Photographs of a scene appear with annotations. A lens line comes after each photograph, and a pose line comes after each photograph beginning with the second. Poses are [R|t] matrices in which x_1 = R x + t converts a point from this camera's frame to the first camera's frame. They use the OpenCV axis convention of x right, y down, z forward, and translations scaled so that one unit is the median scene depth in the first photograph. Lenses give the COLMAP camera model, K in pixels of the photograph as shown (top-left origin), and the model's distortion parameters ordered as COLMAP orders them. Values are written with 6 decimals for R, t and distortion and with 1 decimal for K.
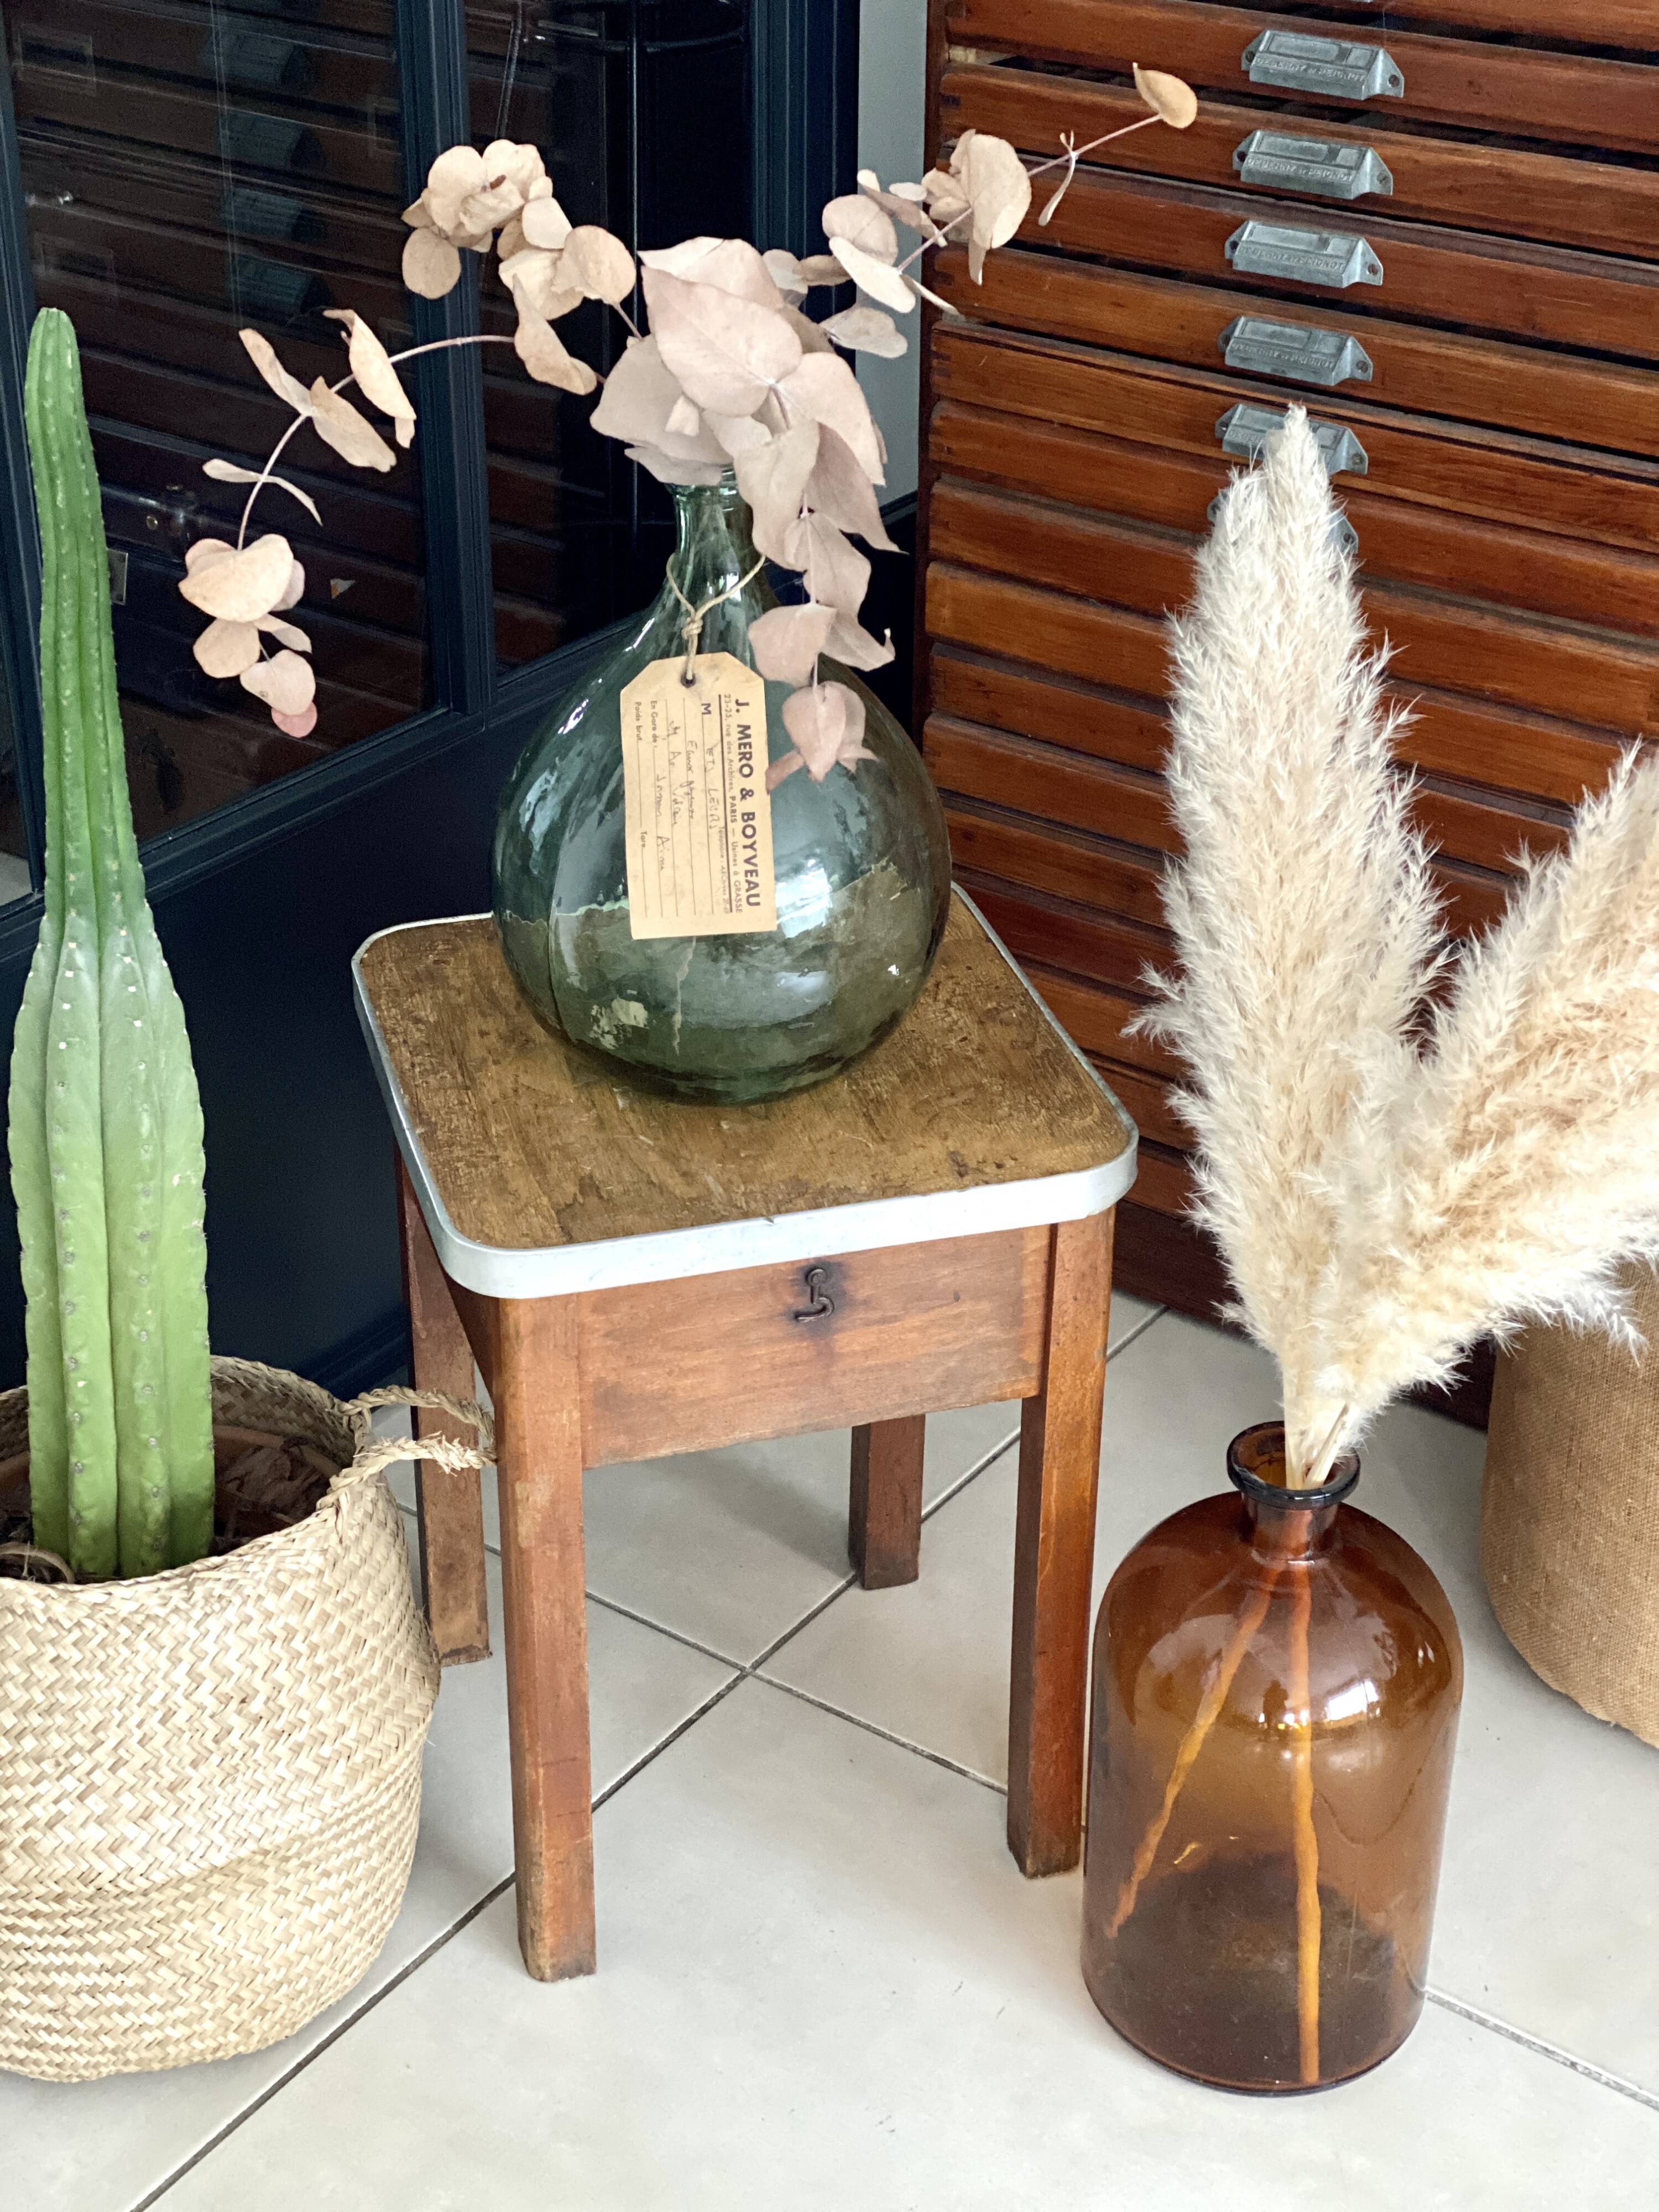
lens RADIAL K [[3376.5, 0, 817.2], [0, 3376.5, 1080.2], [0, 0, 1]] dist [0.109736, 0.000000]
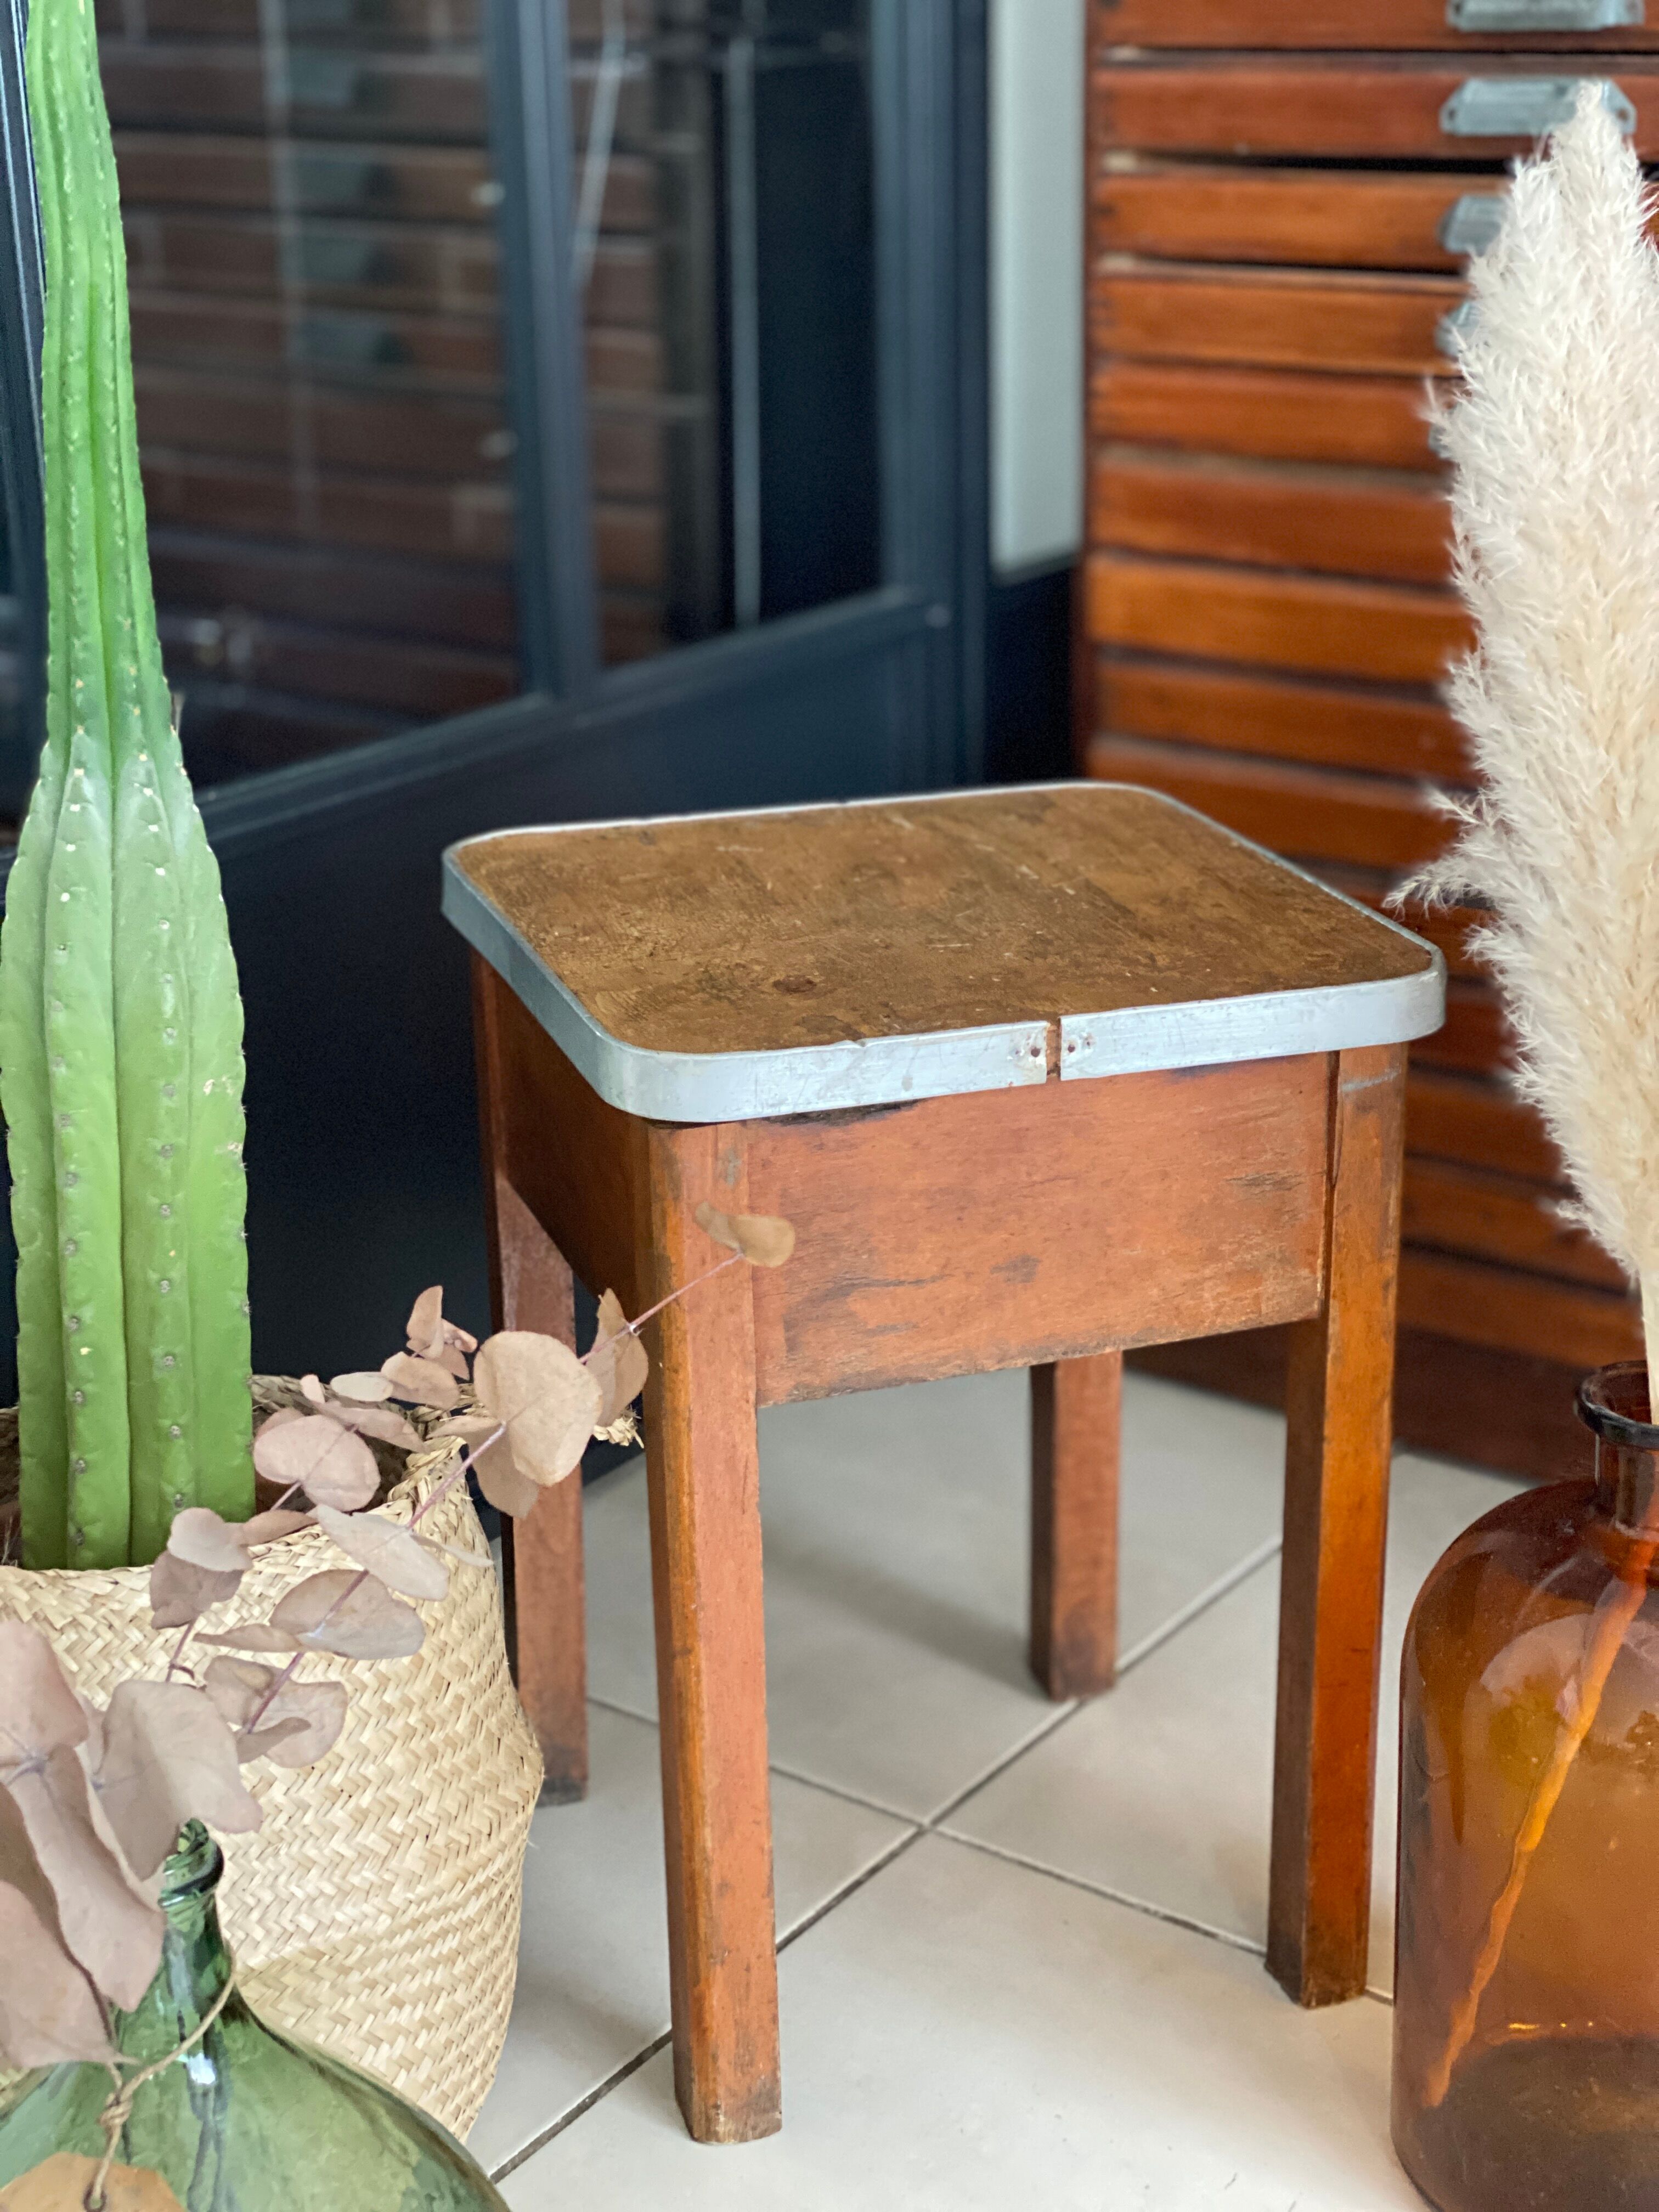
lens RADIAL K [[3376.5, 0, 815.0], [0, 3376.5, 1079.4], [0, 0, 1]] dist [0.109736, 0.000000]
pose [[0.999545, -0.023874, -0.018417, -0.033447], [0.020403, 0.985263, -0.169822, 0.164639], [0.022200, 0.169369, 0.985303, 0.225815]]
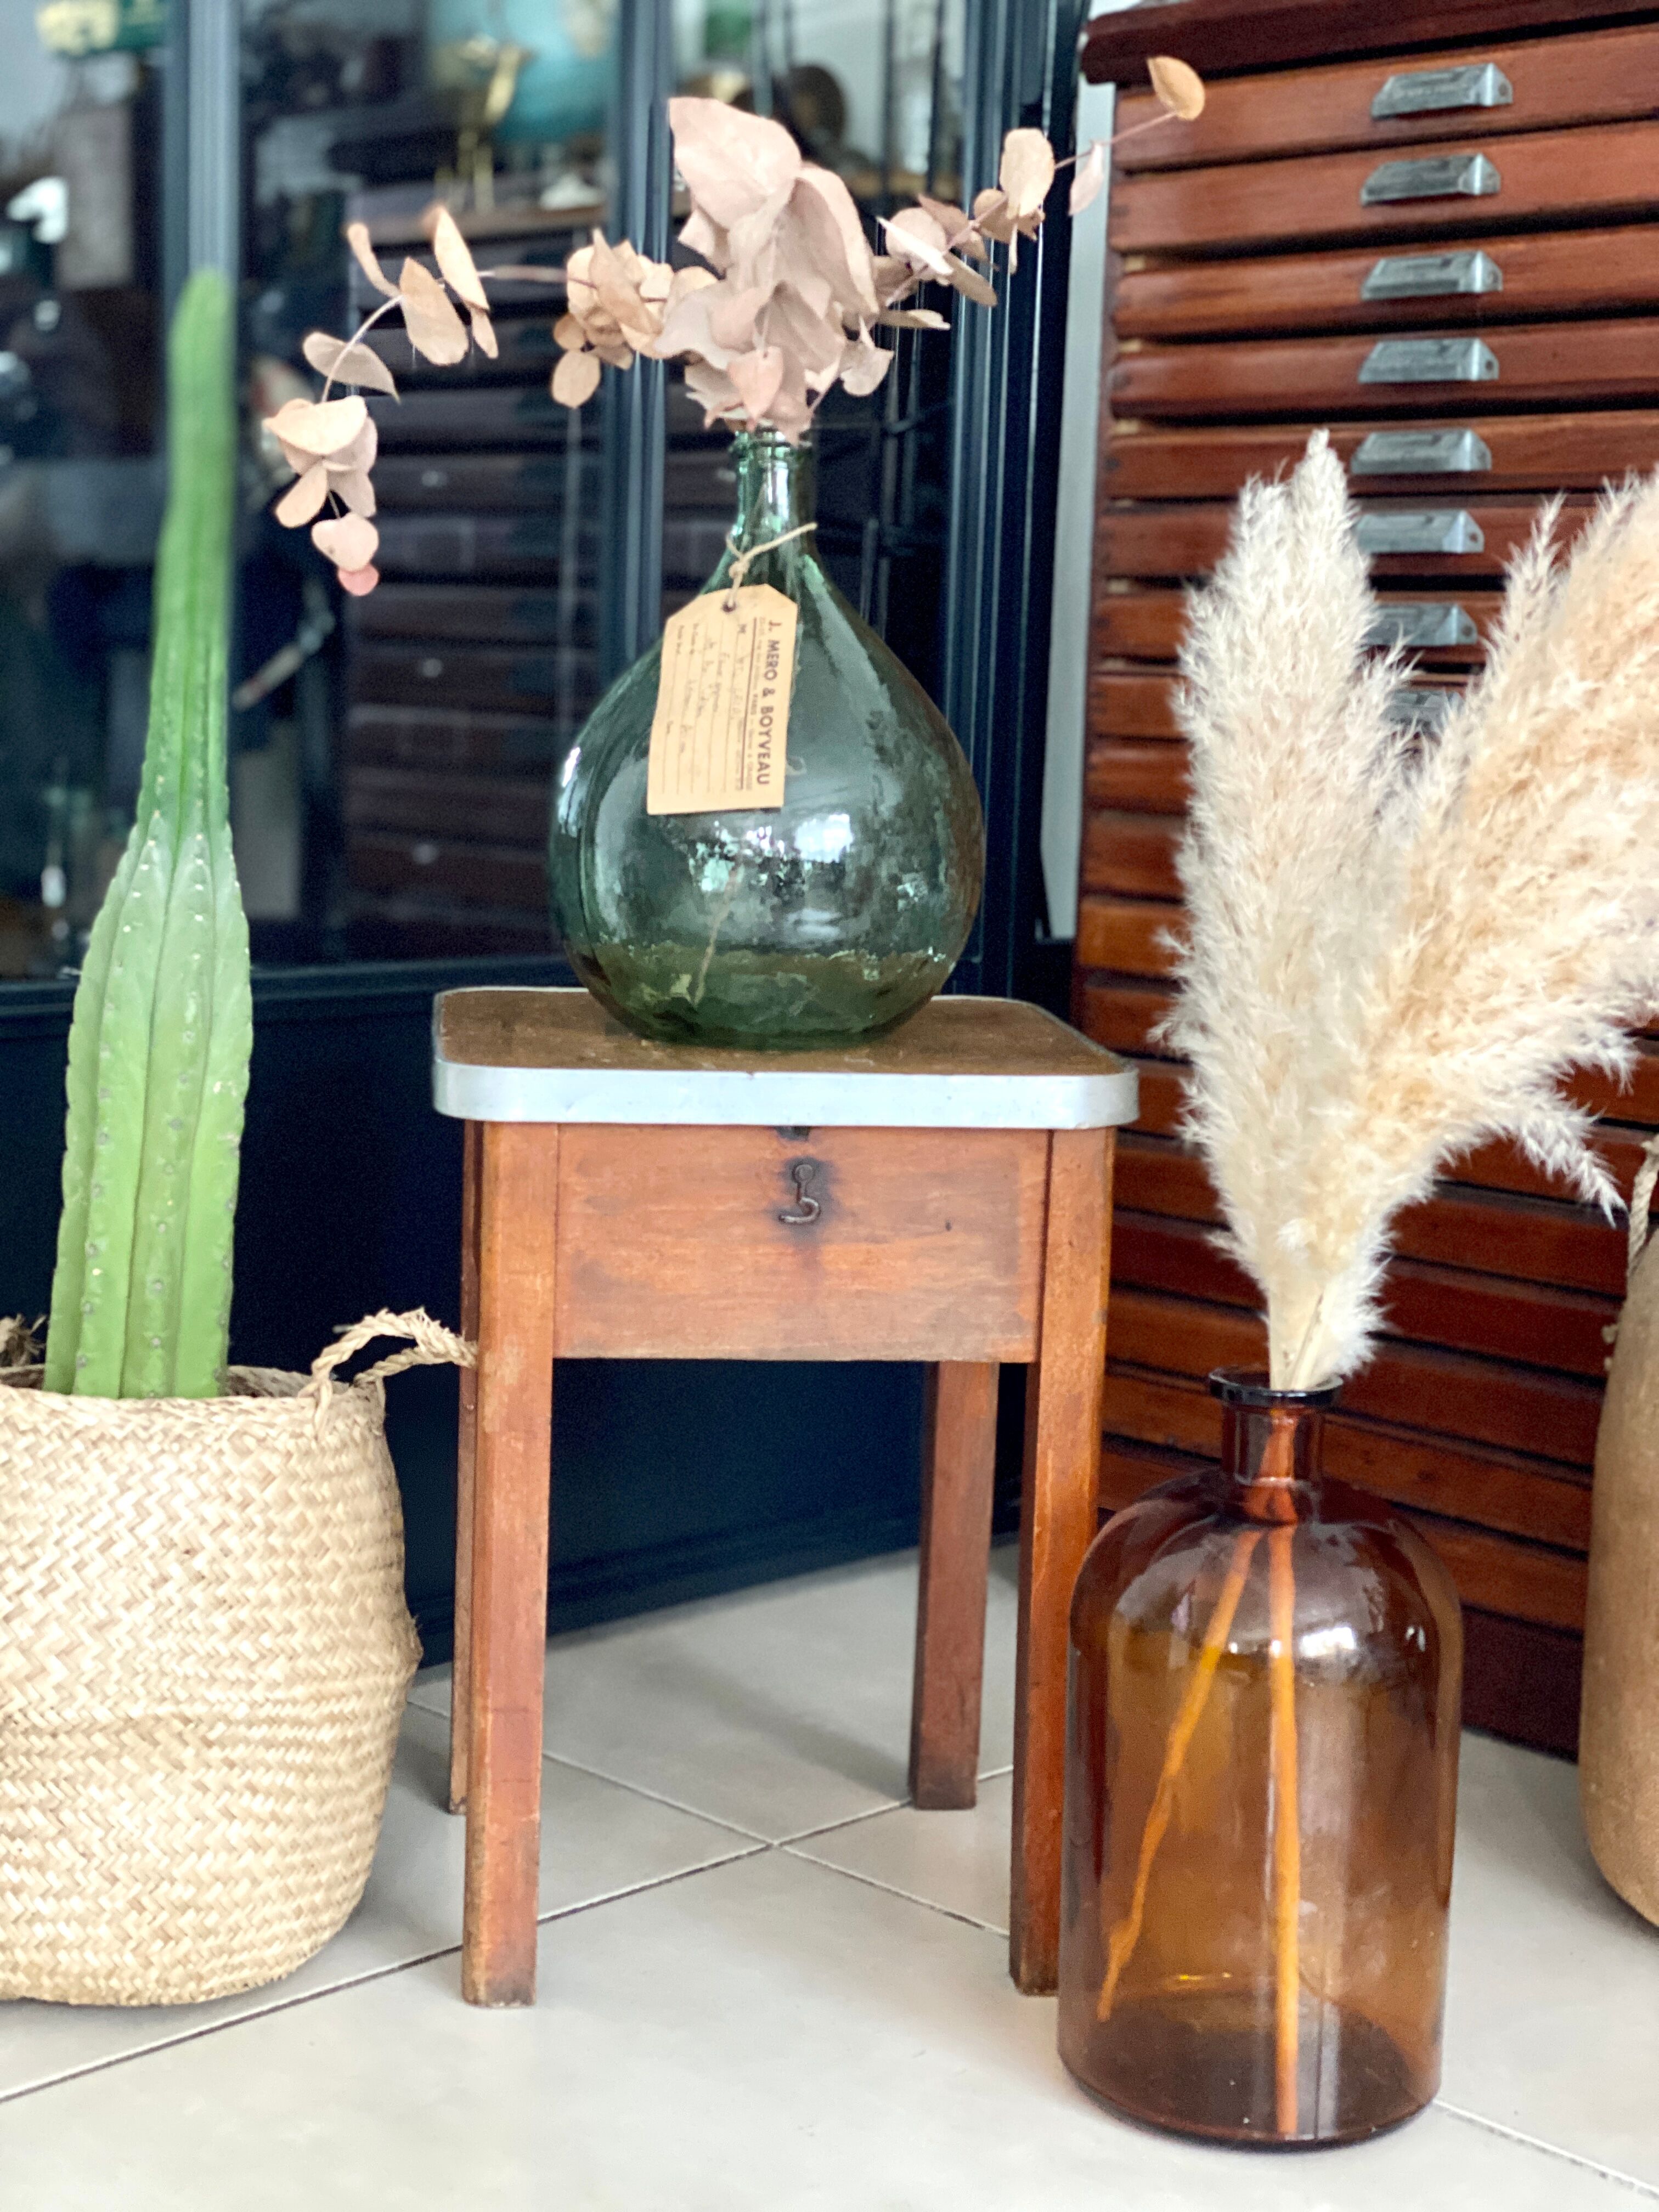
lens RADIAL K [[3376.5, 0, 797.3], [0, 3376.5, 1043.2], [0, 0, 1]] dist [0.109736, 0.000000]
pose [[0.985968, 0.043388, -0.161195, 0.154599], [-0.102765, 0.918730, -0.381279, 0.396392], [0.131552, 0.392494, 0.910298, 0.068791]]
